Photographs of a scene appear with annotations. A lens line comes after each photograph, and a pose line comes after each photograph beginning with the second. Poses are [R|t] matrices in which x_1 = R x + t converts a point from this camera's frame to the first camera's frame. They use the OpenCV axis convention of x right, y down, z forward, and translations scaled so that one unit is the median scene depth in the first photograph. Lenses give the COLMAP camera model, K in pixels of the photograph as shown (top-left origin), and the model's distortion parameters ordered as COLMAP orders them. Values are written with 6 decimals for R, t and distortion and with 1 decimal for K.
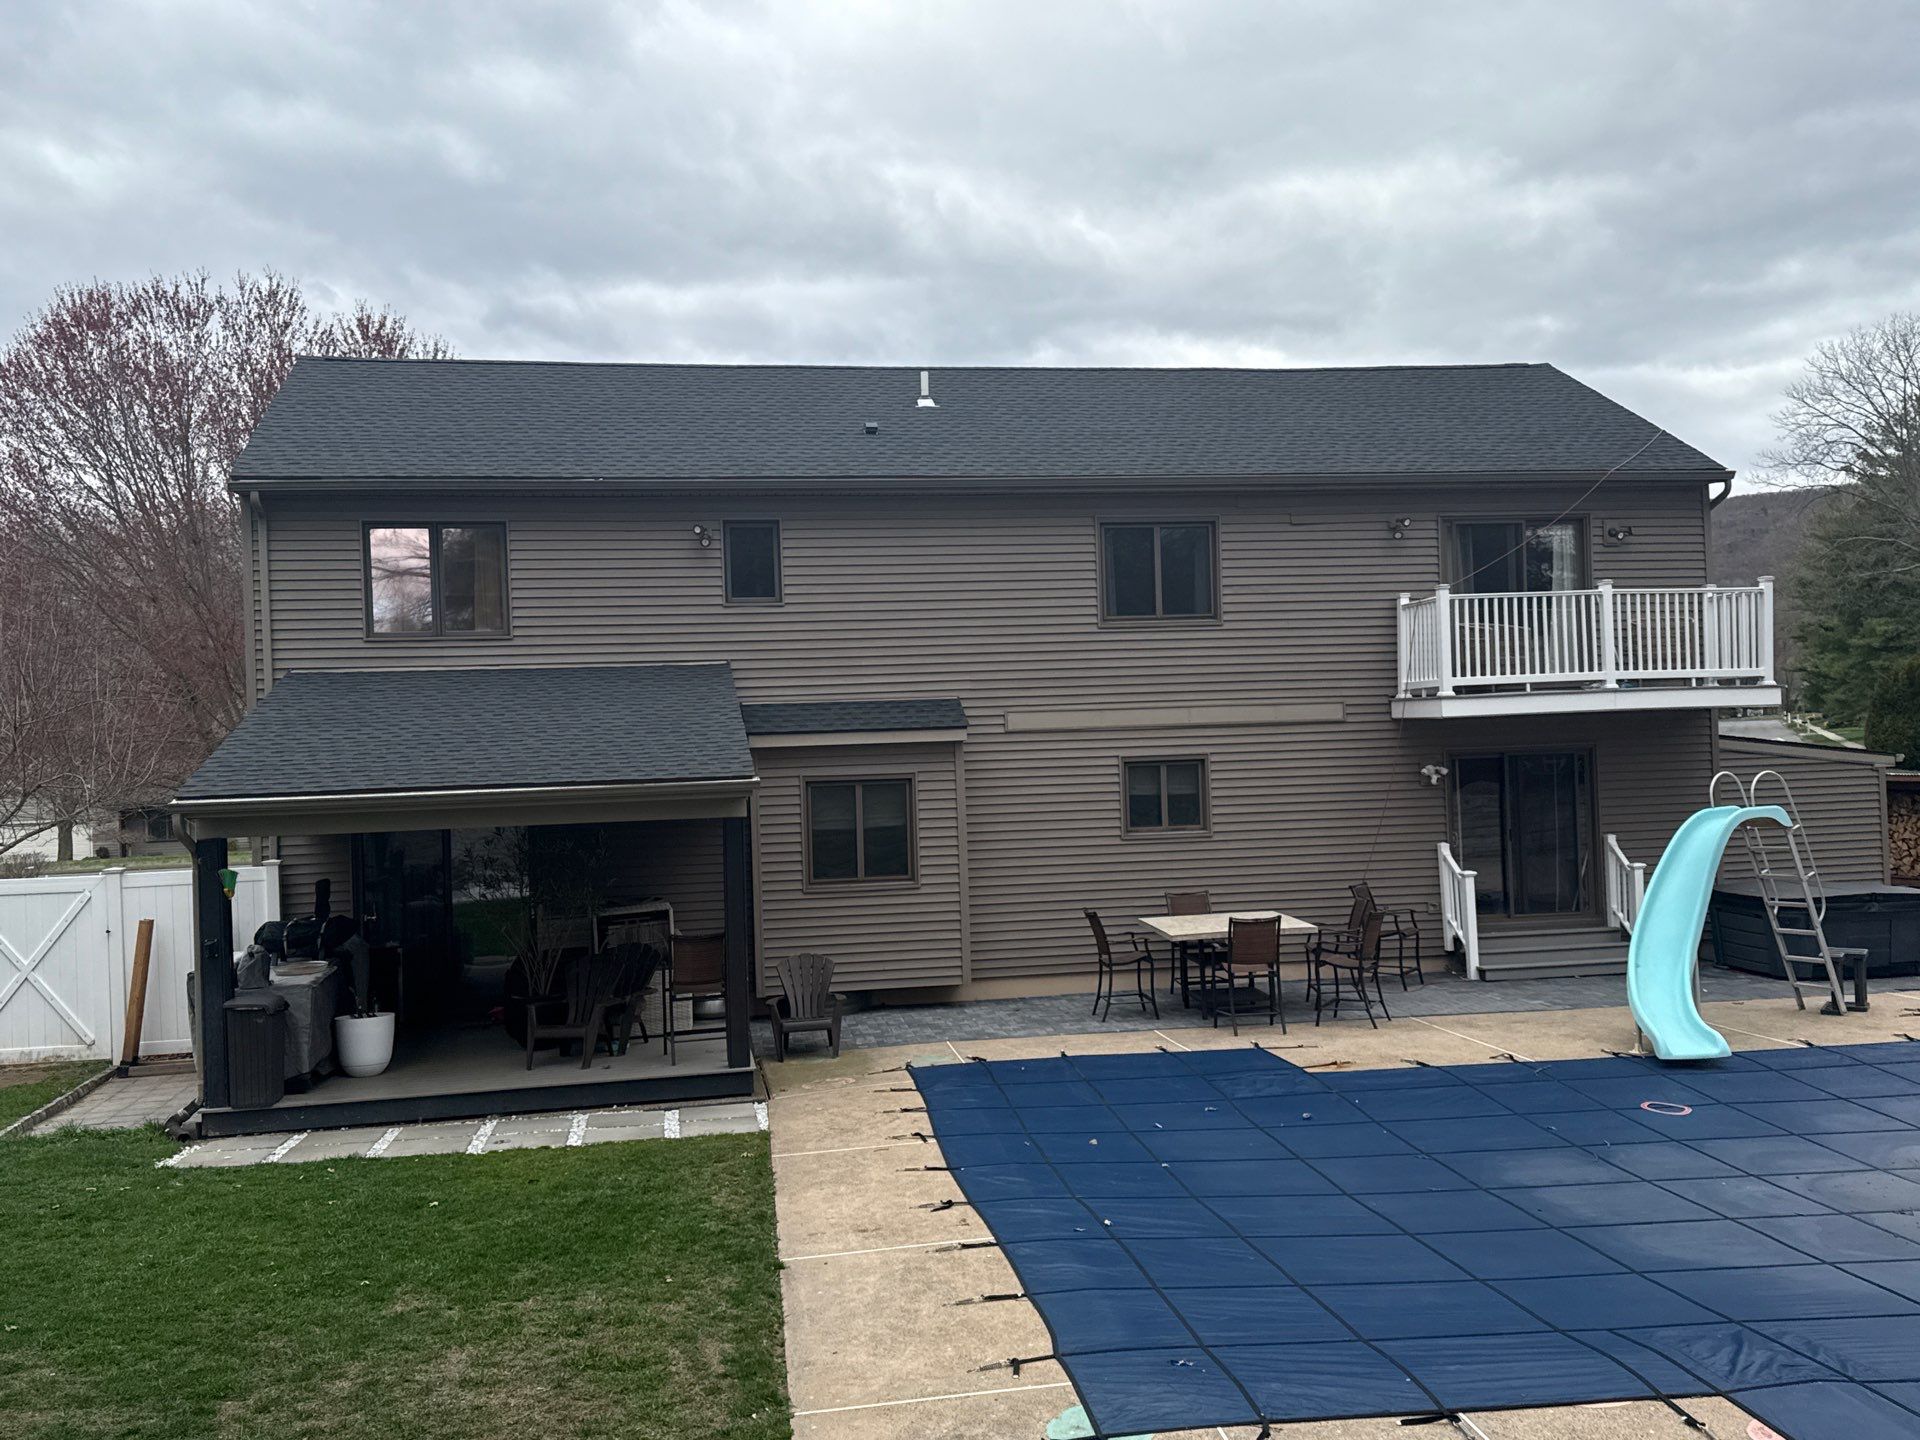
lens RADIAL K [[1662.8, 0, 940.0], [0, 1662.8, 741.7], [0, 0, 1]] dist [0.202137, -0.380630]
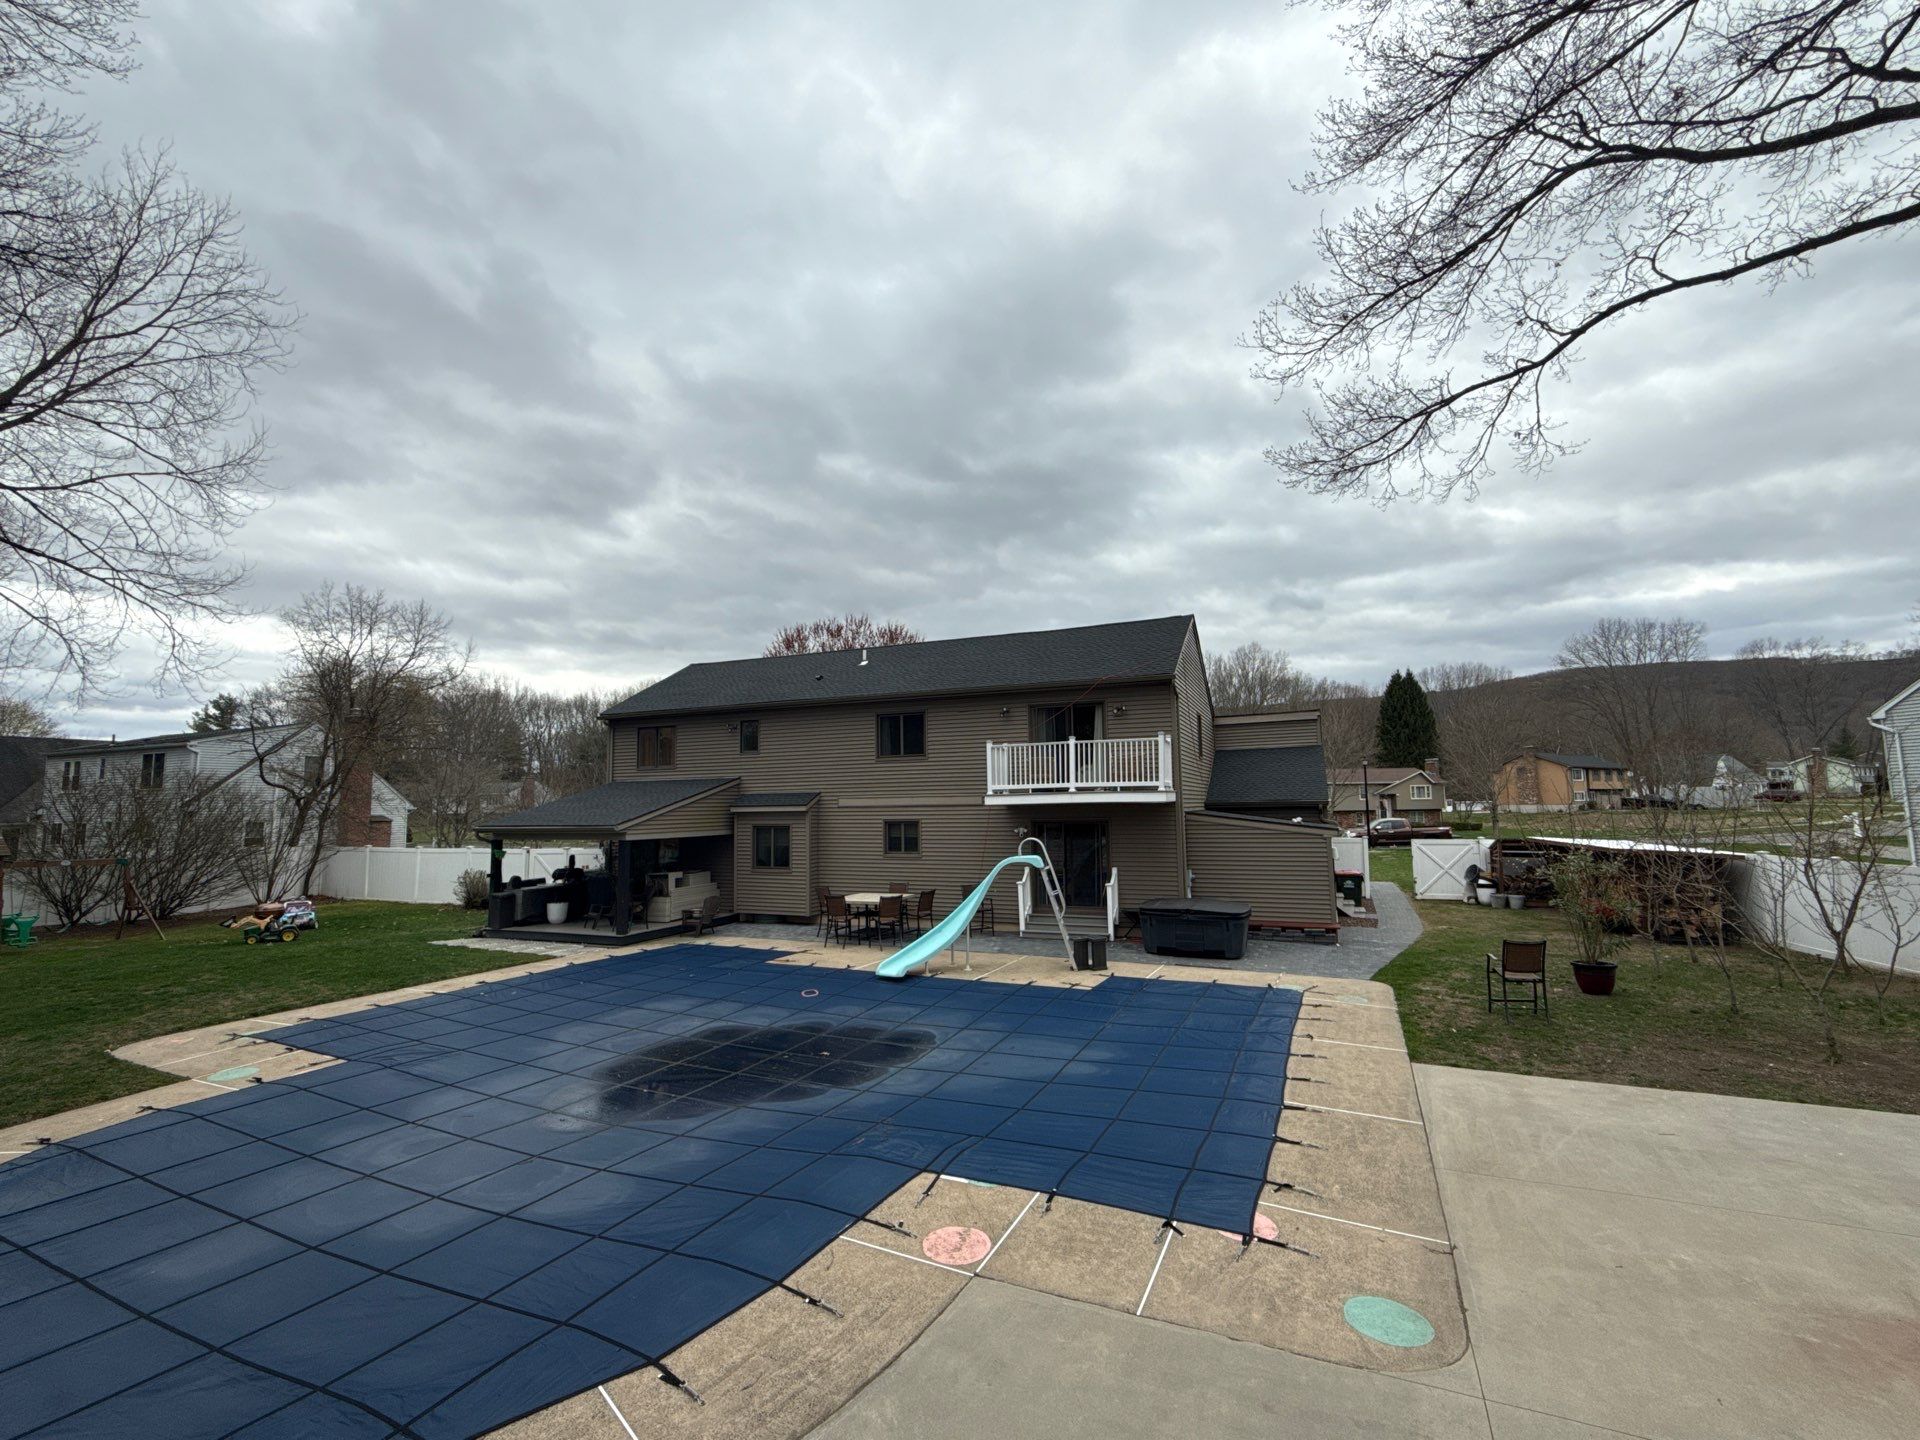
lens RADIAL K [[822.8, 0, 959.4], [0, 822.8, 717.2], [0, 0, 1]] dist [-0.001052, -0.000047]
pose [[0.844247, -0.035609, -0.534770, 0.797037], [-0.012317, 0.996238, -0.085781, -0.033989], [0.535813, 0.079007, 0.840632, 0.125568]]
